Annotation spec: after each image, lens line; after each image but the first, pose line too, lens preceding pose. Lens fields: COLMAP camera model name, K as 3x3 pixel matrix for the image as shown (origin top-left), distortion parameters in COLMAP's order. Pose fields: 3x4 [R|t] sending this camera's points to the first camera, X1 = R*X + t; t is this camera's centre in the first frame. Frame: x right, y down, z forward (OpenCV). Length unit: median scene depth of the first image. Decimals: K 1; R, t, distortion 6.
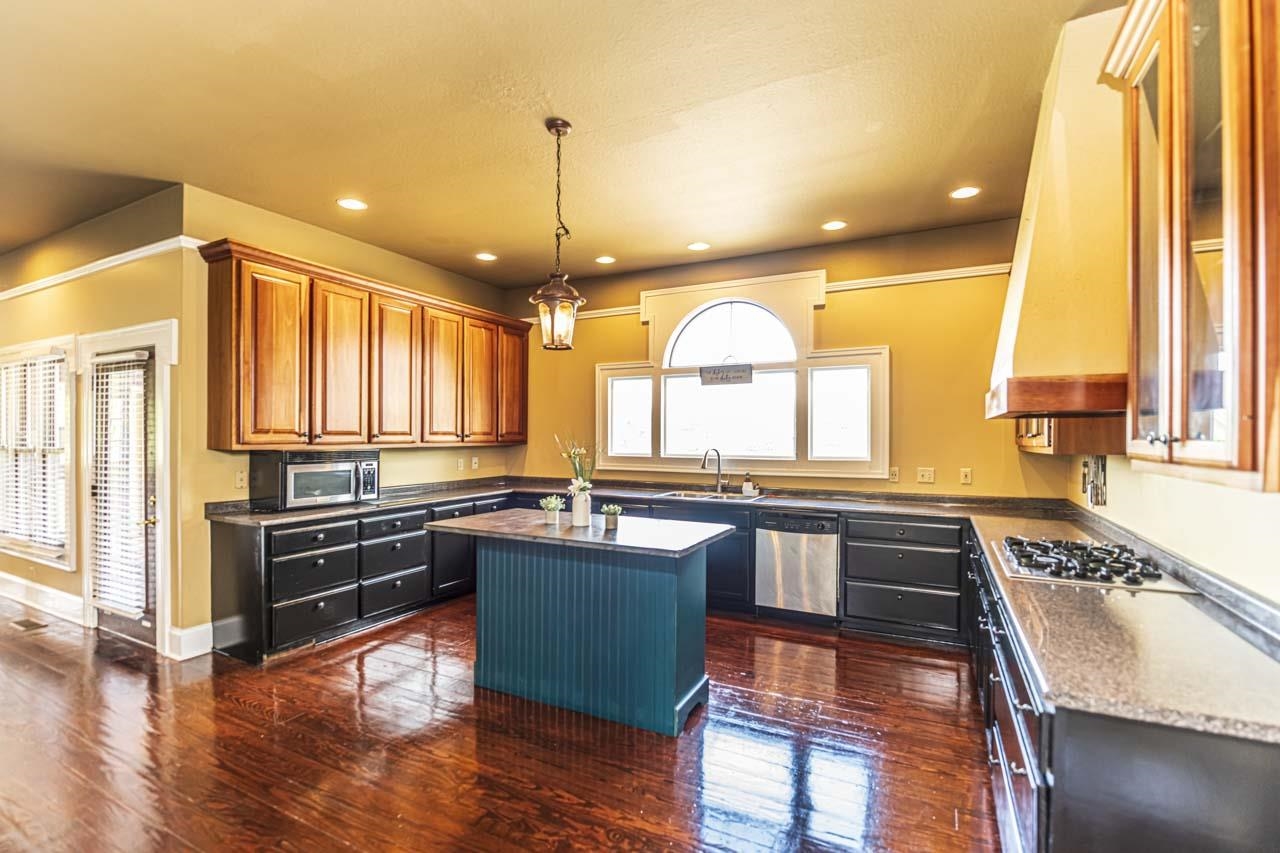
lens RADIAL K [[584.3, 0, 629.1], [0, 584.3, 432.1], [0, 0, 1]] dist [-0.015201, -0.000023]
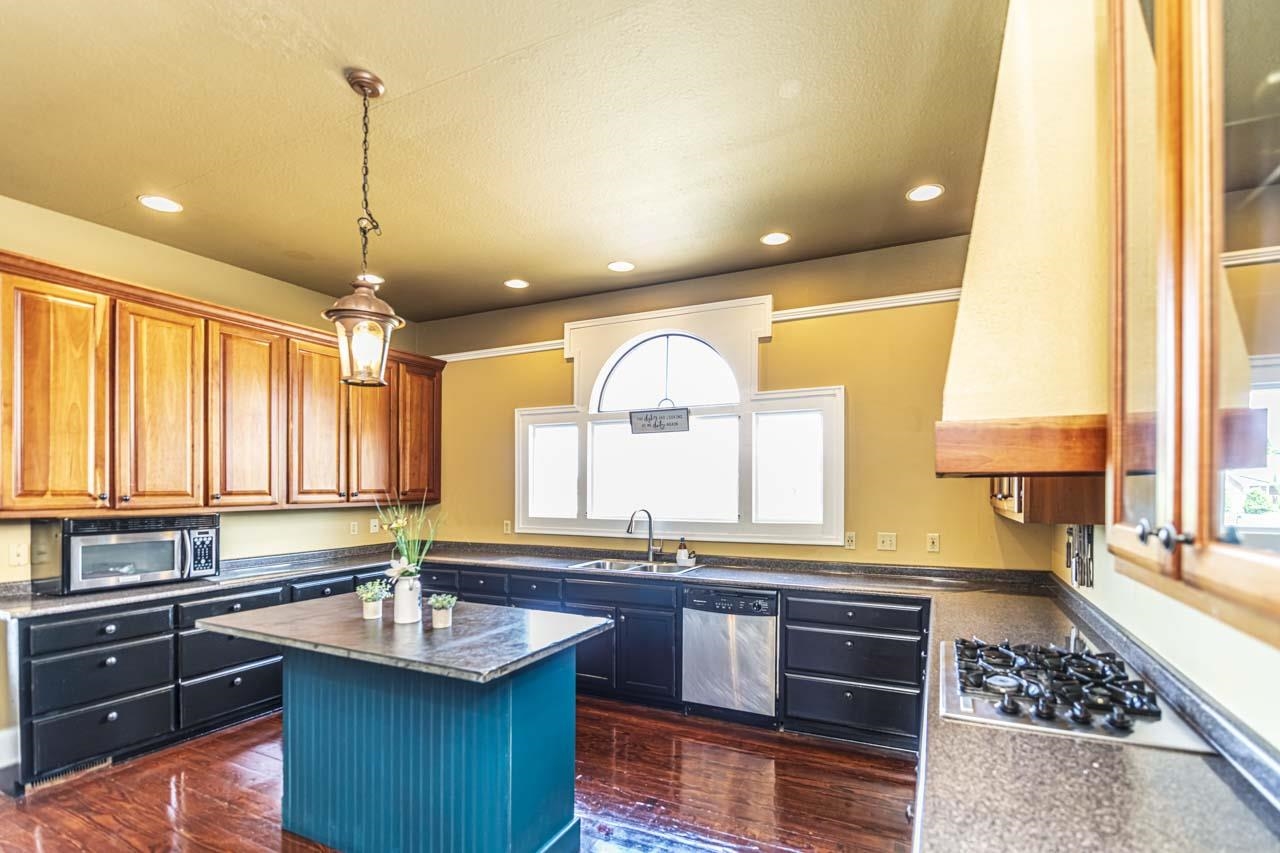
lens RADIAL K [[584.3, 0, 667.9], [0, 584.3, 483.4], [0, 0, 1]] dist [-0.015201, -0.000023]
pose [[0.999304, -0.003508, 0.037138, 0.175059], [0.003326, 0.999982, 0.004980, -0.015058], [-0.037155, -0.004853, 0.999298, 0.188848]]
